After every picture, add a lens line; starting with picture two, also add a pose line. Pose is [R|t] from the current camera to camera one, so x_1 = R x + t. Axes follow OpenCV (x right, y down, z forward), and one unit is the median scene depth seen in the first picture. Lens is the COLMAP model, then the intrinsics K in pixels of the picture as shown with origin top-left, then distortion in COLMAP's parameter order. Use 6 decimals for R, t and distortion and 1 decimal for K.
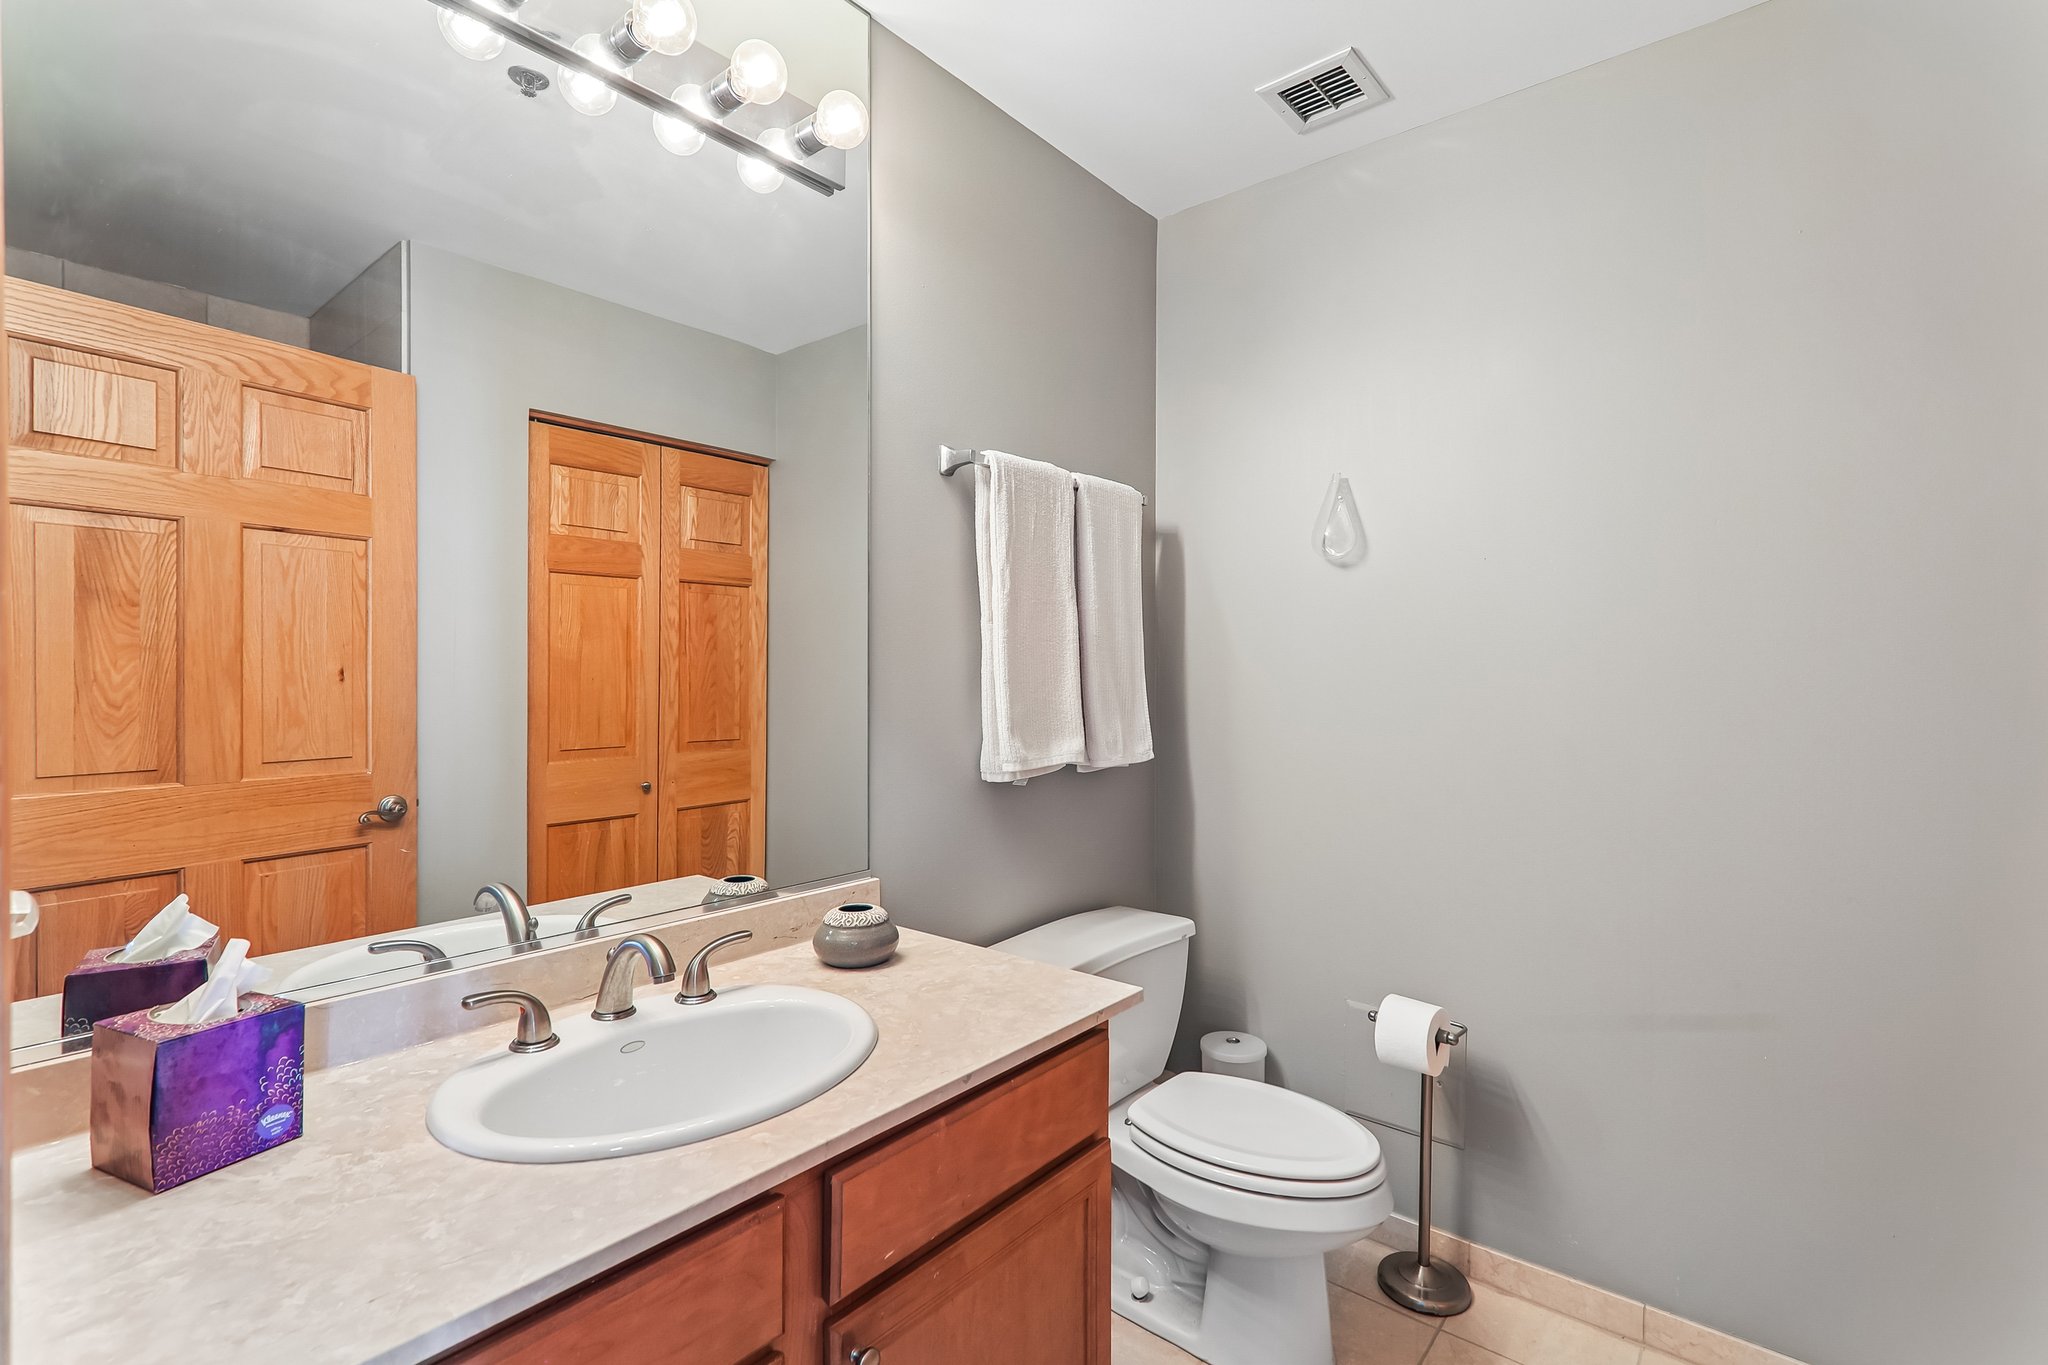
lens RADIAL K [[936.9, 0, 1026.7], [0, 936.9, 677.4], [0, 0, 1]] dist [0.001851, 0.000184]
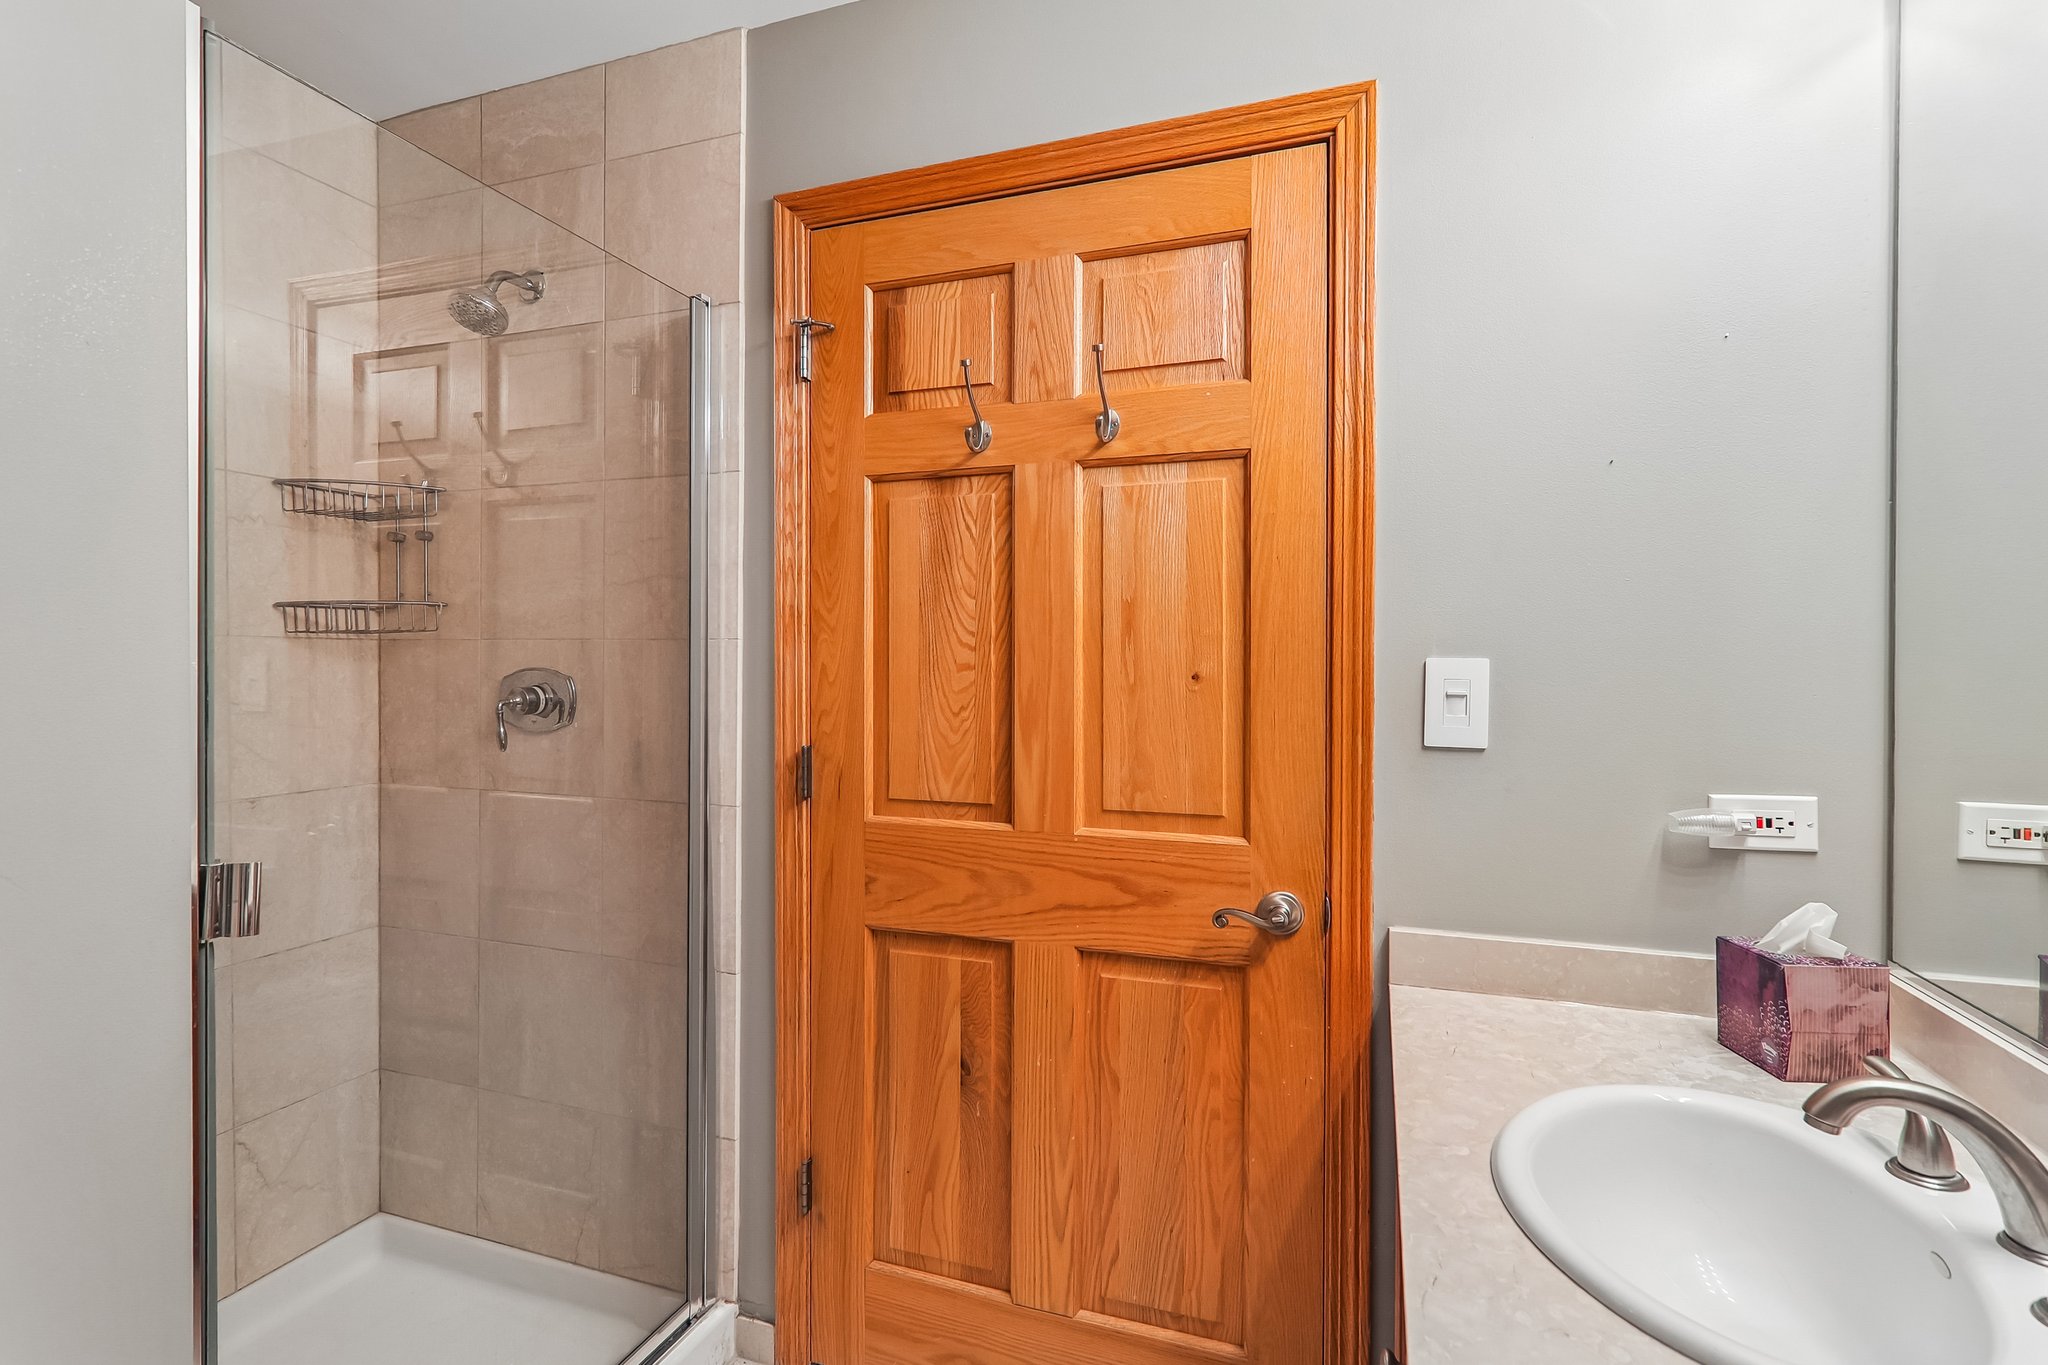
lens RADIAL K [[936.9, 0, 1026.3], [0, 936.9, 677.1], [0, 0, 1]] dist [0.001851, 0.000184]
pose [[-0.938676, 0.004245, -0.344775, 0.527844], [0.002059, 0.999975, 0.006705, -0.006085], [0.344795, 0.005584, -0.938661, 1.971868]]
